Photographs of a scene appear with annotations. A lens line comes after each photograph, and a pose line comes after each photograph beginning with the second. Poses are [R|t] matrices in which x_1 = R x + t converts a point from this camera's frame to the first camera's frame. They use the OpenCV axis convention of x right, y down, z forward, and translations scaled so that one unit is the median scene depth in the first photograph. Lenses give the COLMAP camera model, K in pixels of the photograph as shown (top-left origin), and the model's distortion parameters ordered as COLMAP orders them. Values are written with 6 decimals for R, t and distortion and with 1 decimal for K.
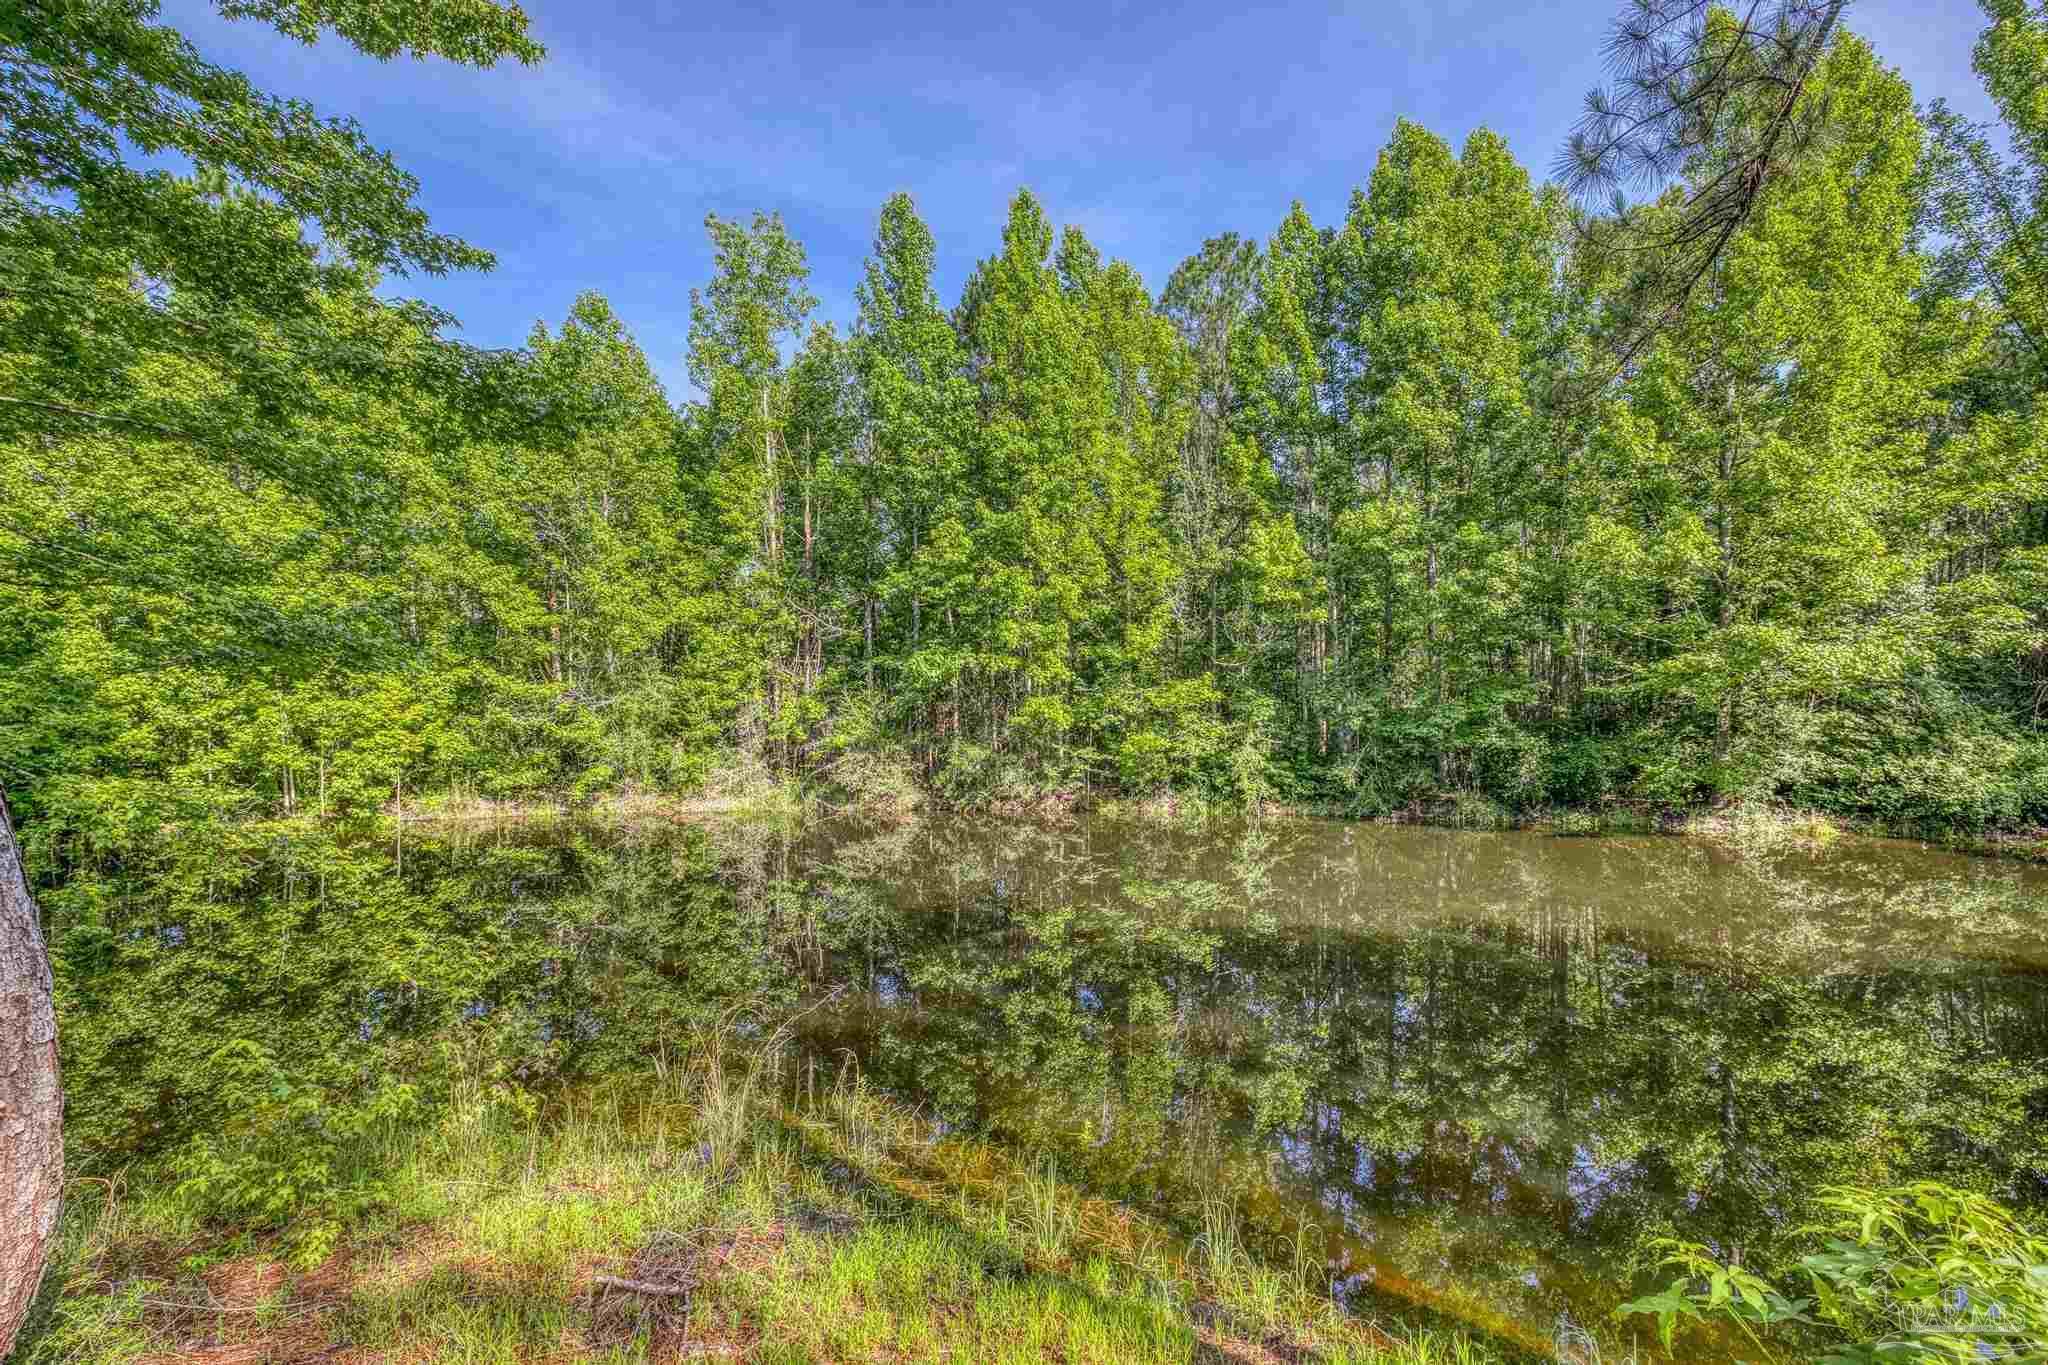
lens RADIAL K [[871.3, 0, 1024.7], [0, 871.3, 718.7], [0, 0, 1]] dist [0.001519, 0.000124]
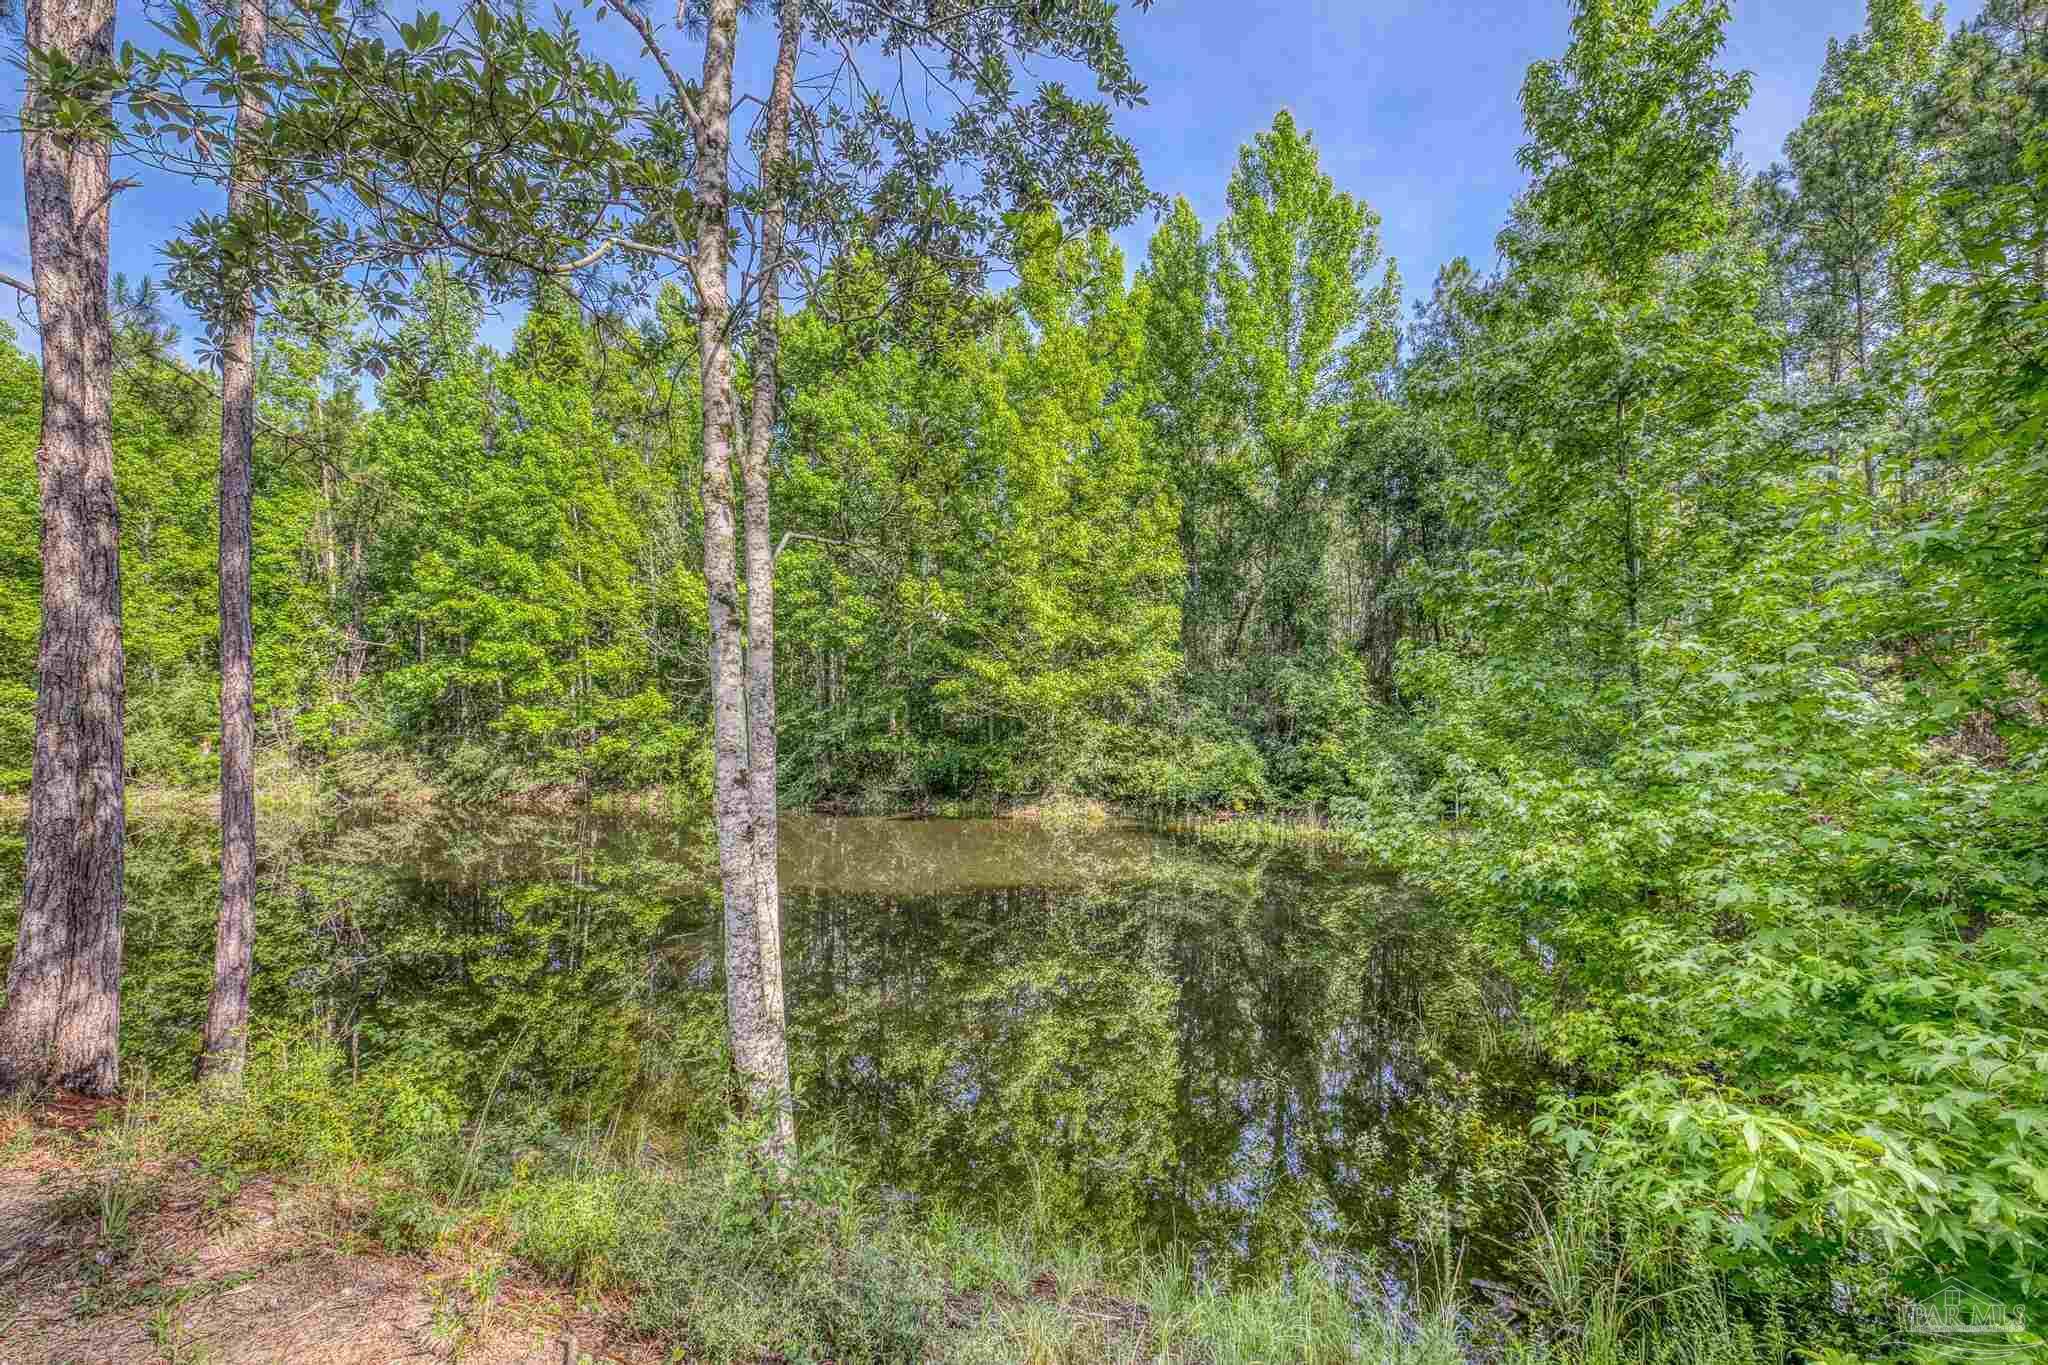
lens RADIAL K [[871.3, 0, 1024.7], [0, 871.3, 718.7], [0, 0, 1]] dist [0.001519, 0.000124]
pose [[0.992326, 0.009769, 0.123259, 0.549520], [-0.009845, 0.999952, 0.000004, -0.013863], [-0.123253, -0.001217, 0.992375, -0.252929]]
